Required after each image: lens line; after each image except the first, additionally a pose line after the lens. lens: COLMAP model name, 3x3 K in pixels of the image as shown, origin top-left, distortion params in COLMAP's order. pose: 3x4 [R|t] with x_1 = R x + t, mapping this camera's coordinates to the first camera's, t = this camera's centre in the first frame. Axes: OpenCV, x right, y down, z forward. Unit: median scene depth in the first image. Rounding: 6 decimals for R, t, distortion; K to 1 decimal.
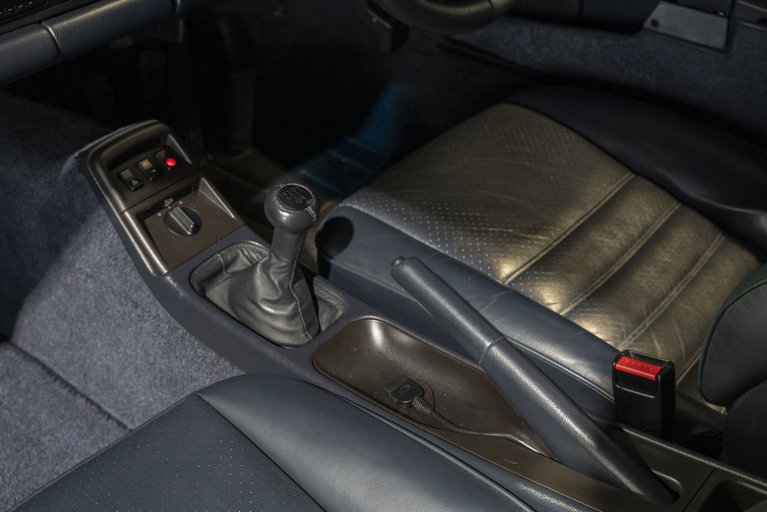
lens RADIAL K [[1031.1, 0, 383.5], [0, 1031.1, 256.0], [0, 0, 1]] dist [0.012944, 0.057047]
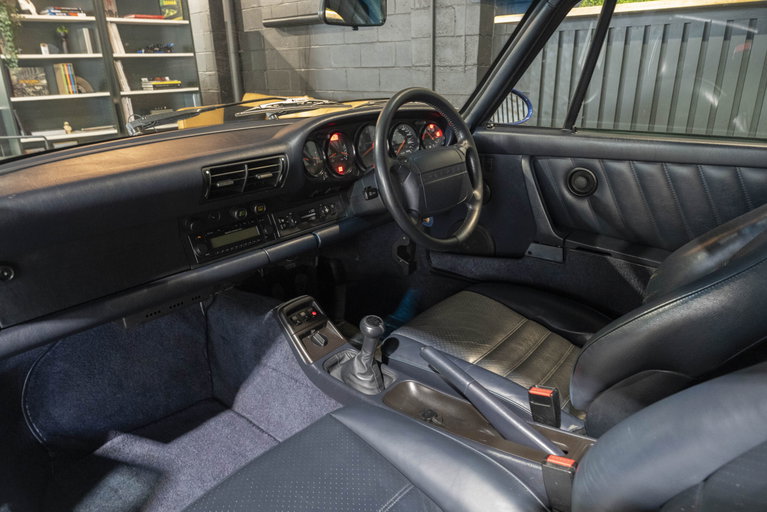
lens RADIAL K [[512.0, 0, 383.5], [0, 512.0, 256.0], [0, 0, 1]] dist [-0.004319, -0.006044]
pose [[0.999404, -0.028137, -0.020016, -0.034770], [0.021233, 0.957894, -0.286336, 0.106634], [0.027230, 0.285740, 0.957920, -0.067141]]
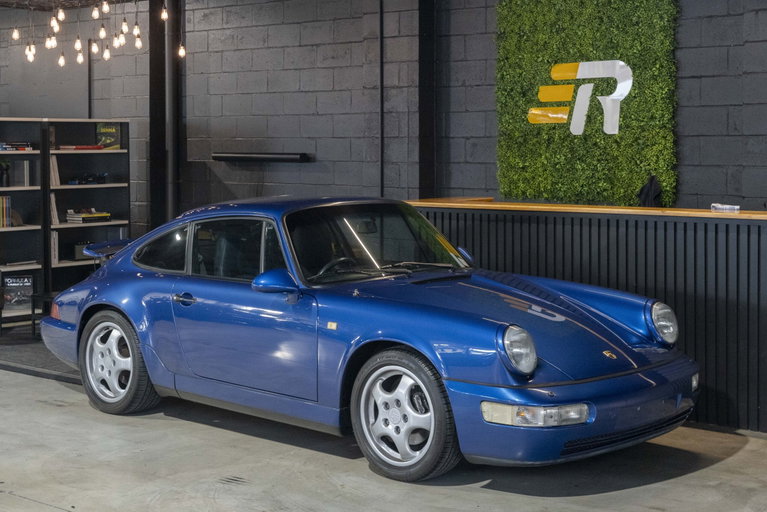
lens RADIAL K [[1282.8, 0, 383.5], [0, 1282.8, 256.0], [0, 0, 1]] dist [0.002464, -0.061063]
pose [[0.999688, -0.012484, -0.021643, 0.497719], [-0.000943, 0.846747, -0.531995, 3.188593], [0.024967, 0.531850, 0.846471, -4.943813]]
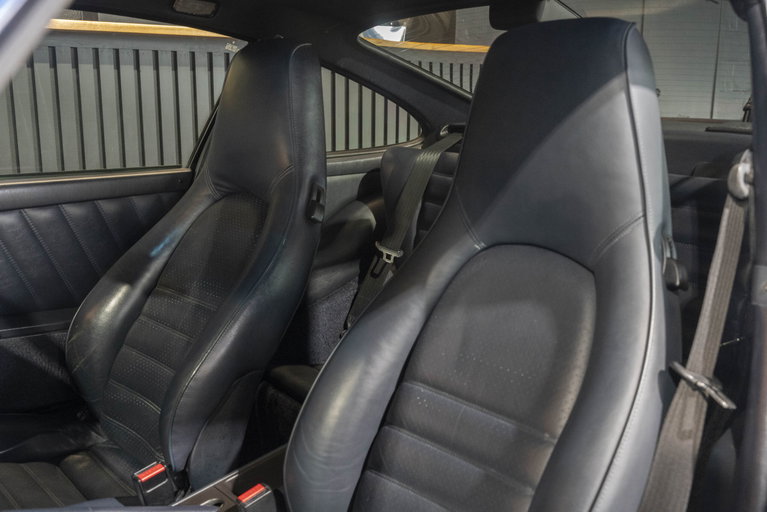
lens RADIAL K [[786.2, 0, 383.5], [0, 786.2, 256.0], [0, 0, 1]] dist [0.004050, 0.003541]
pose [[0.184238, -0.221333, 0.957637, -0.693999], [0.588349, 0.805311, 0.072935, -0.040791], [-0.787338, 0.549987, 0.278590, 0.087484]]
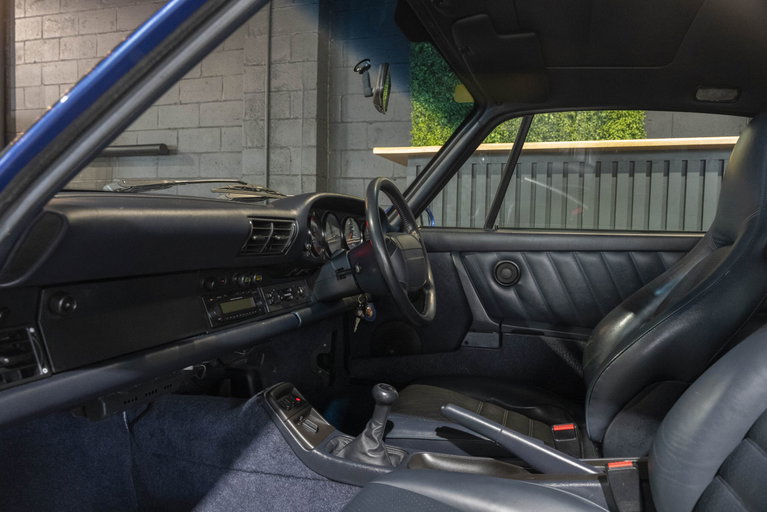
lens RADIAL K [[587.1, 0, 383.5], [0, 587.1, 256.0], [0, 0, 1]] dist [0.008554, -0.007859]
pose [[0.927103, -0.009257, 0.374693, -0.475623], [0.216315, 0.829613, -0.514733, 0.297144], [-0.306085, 0.558262, 0.771139, -0.071589]]
